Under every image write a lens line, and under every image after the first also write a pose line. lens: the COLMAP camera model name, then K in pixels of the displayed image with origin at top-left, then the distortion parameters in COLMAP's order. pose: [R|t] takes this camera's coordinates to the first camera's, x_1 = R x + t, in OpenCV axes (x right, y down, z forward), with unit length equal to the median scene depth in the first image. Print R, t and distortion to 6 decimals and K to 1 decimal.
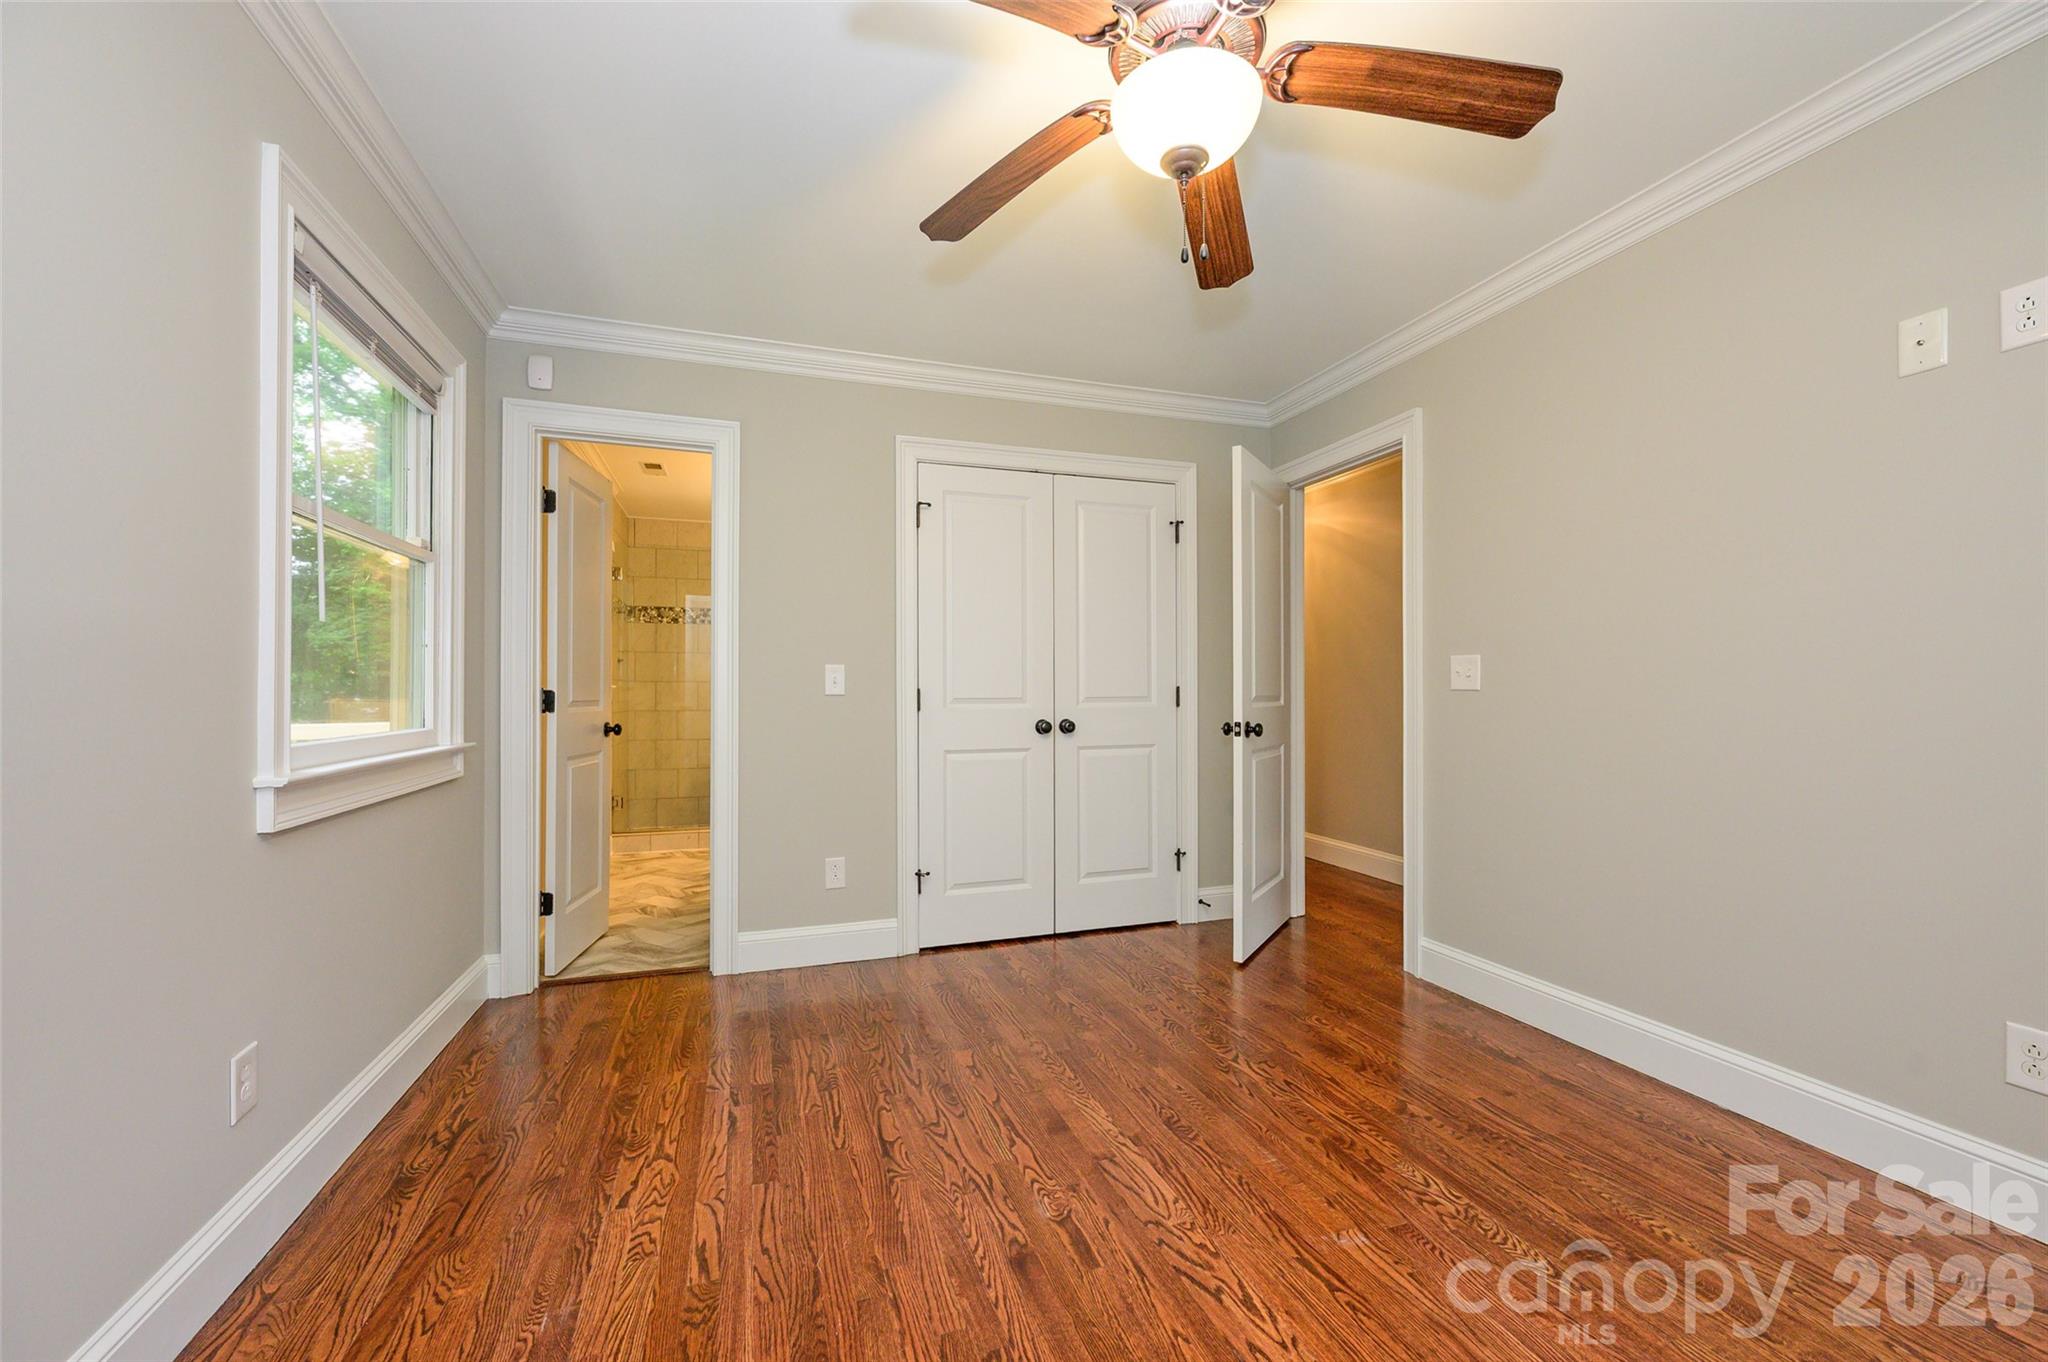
lens RADIAL K [[812.2, 0, 1036.2], [0, 812.2, 693.4], [0, 0, 1]] dist [0.000435, -0.000594]
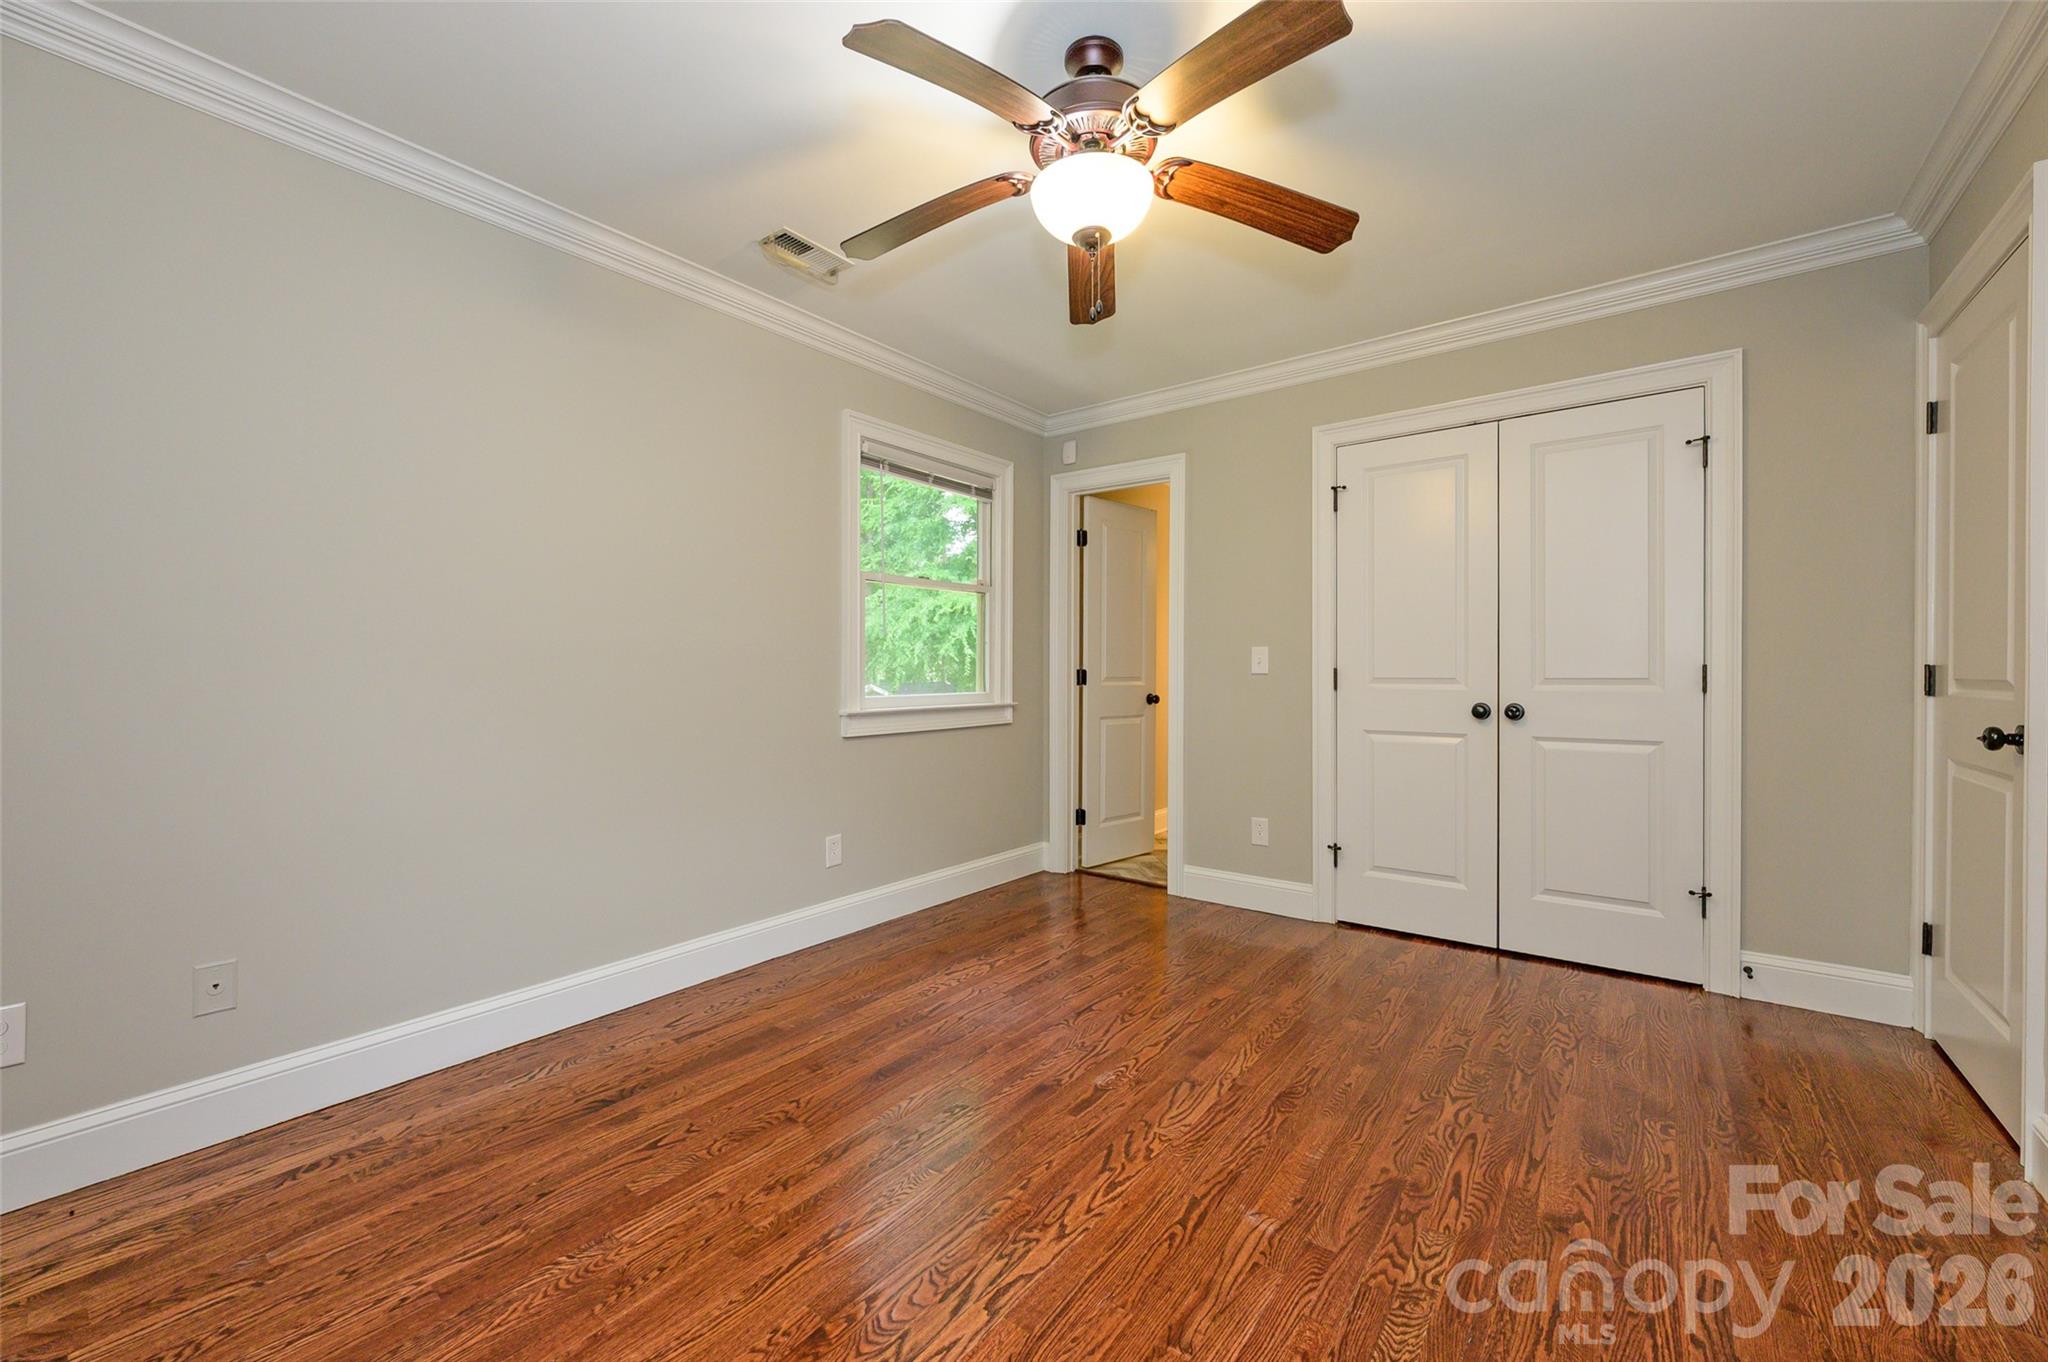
lens RADIAL K [[812.2, 0, 1022.2], [0, 812.2, 680.1], [0, 0, 1]] dist [0.000435, -0.000594]
pose [[0.556128, 0.012310, -0.831006, 0.553515], [-0.005298, 0.999922, 0.011266, 0.000097], [0.831080, -0.001863, 0.556150, 0.109497]]
